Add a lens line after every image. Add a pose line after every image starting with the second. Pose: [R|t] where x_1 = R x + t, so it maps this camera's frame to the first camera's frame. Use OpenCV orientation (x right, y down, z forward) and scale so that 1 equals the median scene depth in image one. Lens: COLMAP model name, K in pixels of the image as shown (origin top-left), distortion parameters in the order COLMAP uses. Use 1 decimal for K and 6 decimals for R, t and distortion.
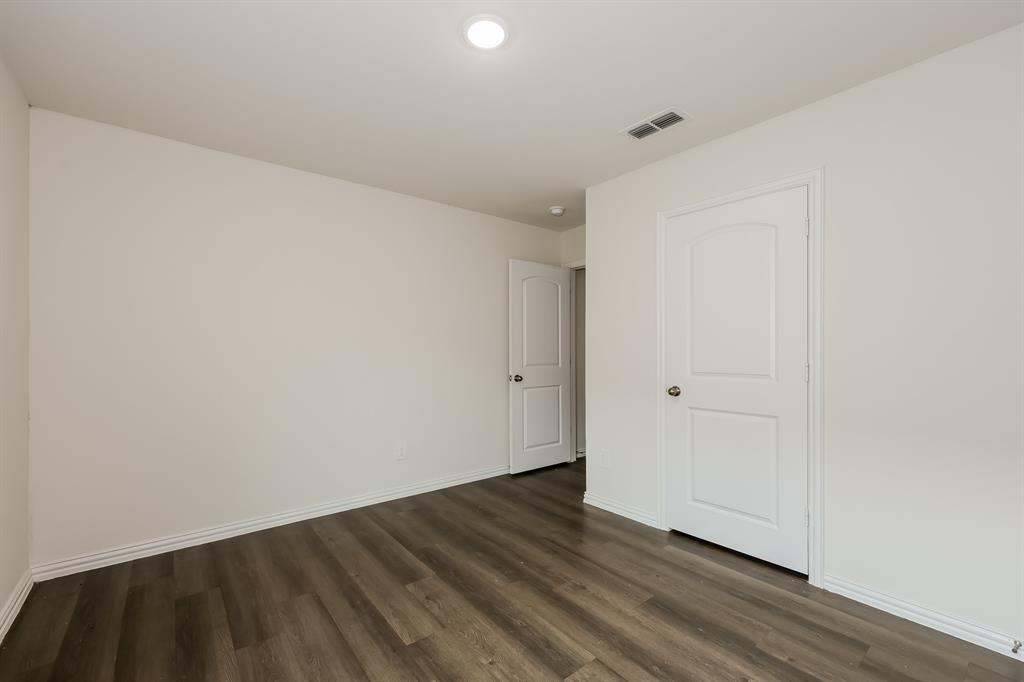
lens RADIAL K [[429.3, 0, 504.6], [0, 429.3, 344.6], [0, 0, 1]] dist [-0.000835, 0.000084]
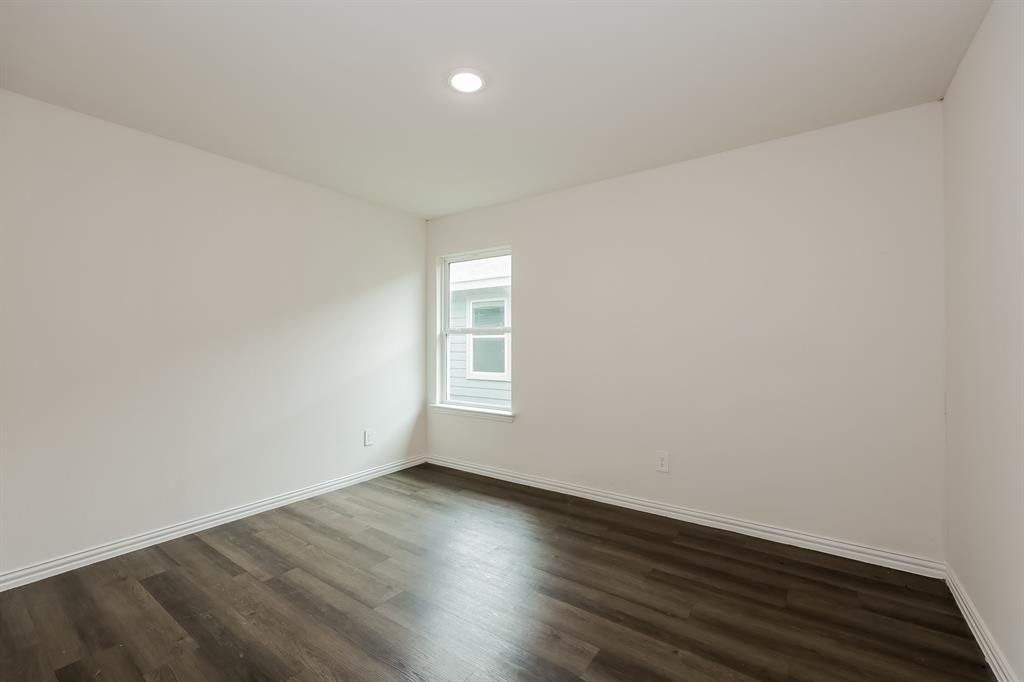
lens RADIAL K [[429.3, 0, 504.6], [0, 429.3, 344.6], [0, 0, 1]] dist [-0.000835, 0.000084]
pose [[-0.960200, 0.003627, -0.279290, 0.163203], [0.005803, 0.999959, -0.006966, 0.019255], [0.279253, -0.008310, -0.960182, 1.881164]]
